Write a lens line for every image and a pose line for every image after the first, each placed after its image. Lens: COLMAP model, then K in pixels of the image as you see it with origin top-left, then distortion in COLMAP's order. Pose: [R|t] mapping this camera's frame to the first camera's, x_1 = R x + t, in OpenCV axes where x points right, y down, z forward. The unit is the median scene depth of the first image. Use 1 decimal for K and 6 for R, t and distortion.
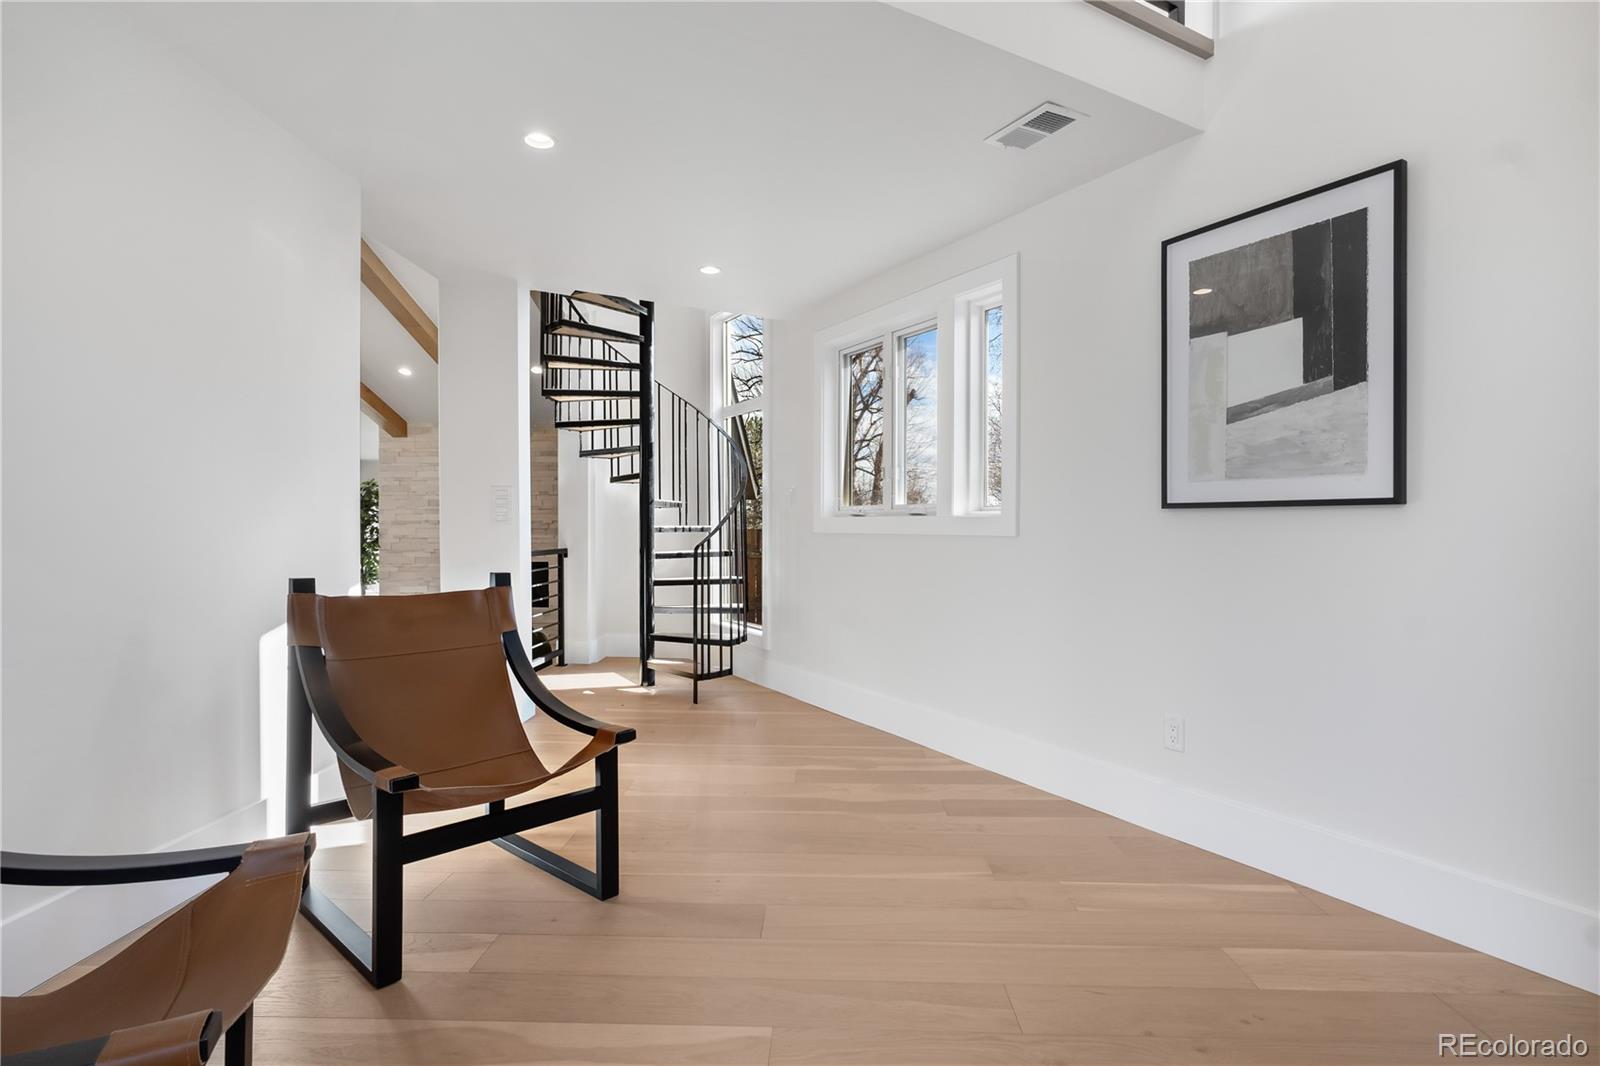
lens RADIAL K [[797.8, 0, 799.7], [0, 797.8, 532.1], [0, 0, 1]] dist [-0.001097, -0.000153]
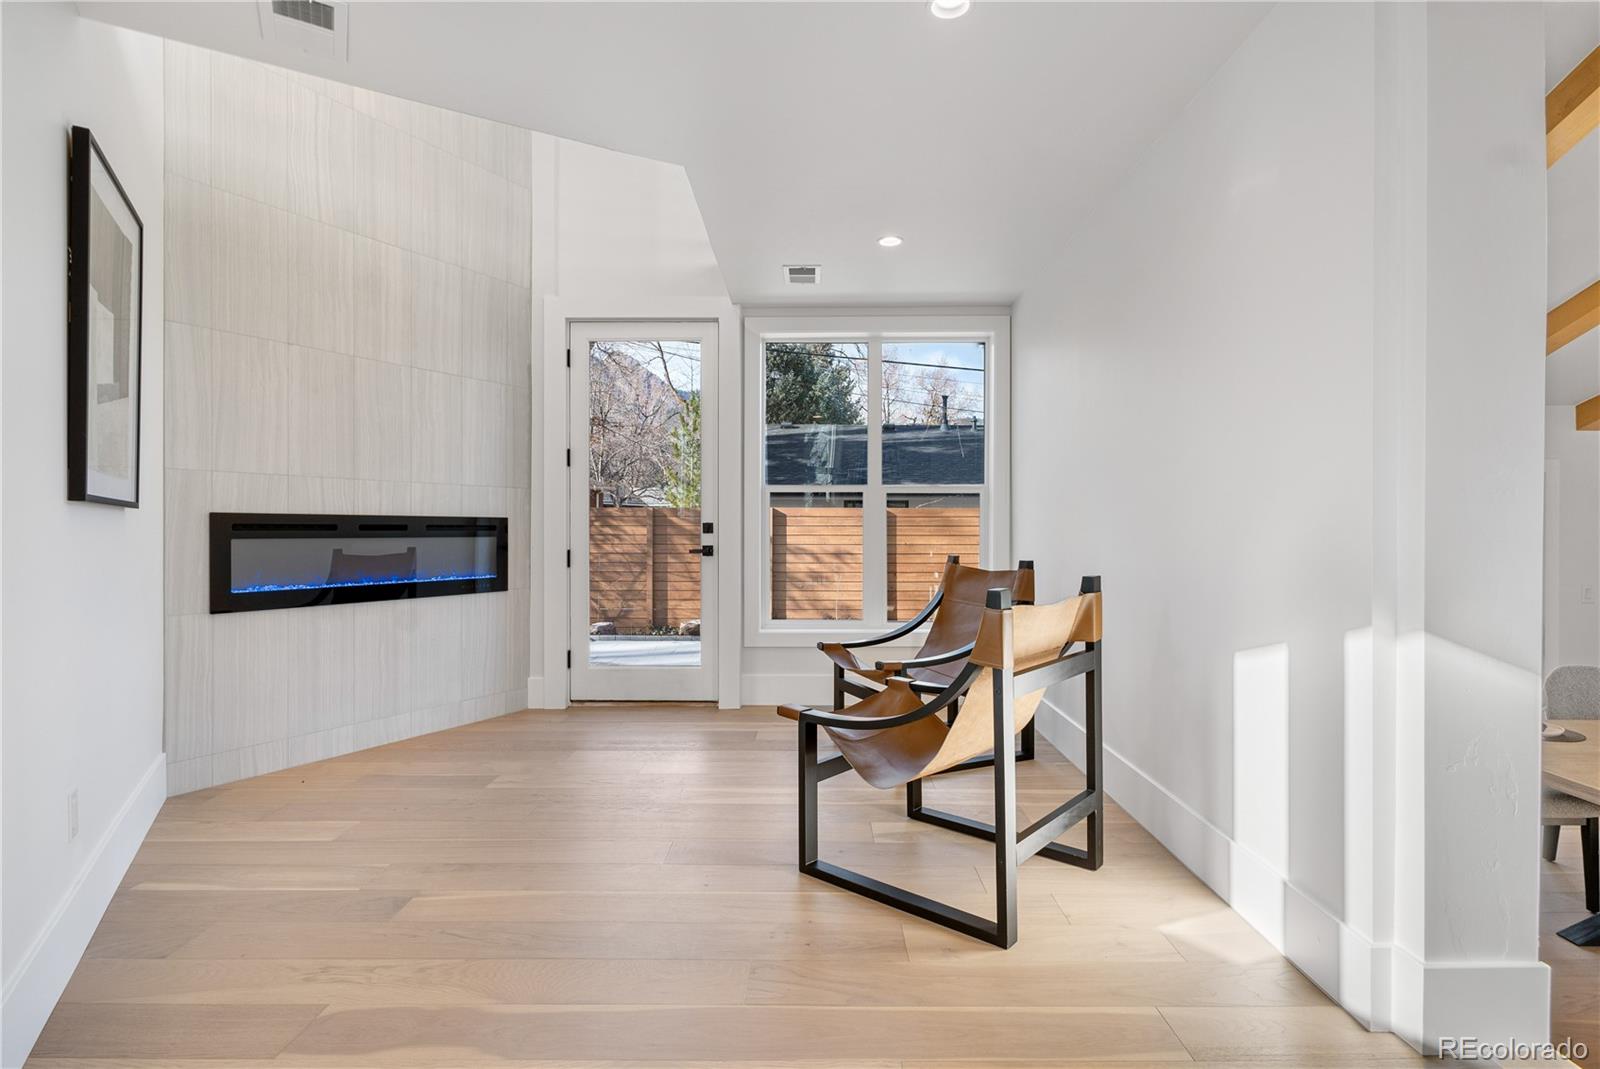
lens RADIAL K [[797.8, 0, 800.3], [0, 797.8, 533.8], [0, 0, 1]] dist [-0.001097, -0.000153]
pose [[-0.999342, 0.009262, -0.035066, -0.184633], [0.009253, 0.999957, 0.000436, 0.010797], [0.035069, 0.000111, -0.999385, 2.007580]]
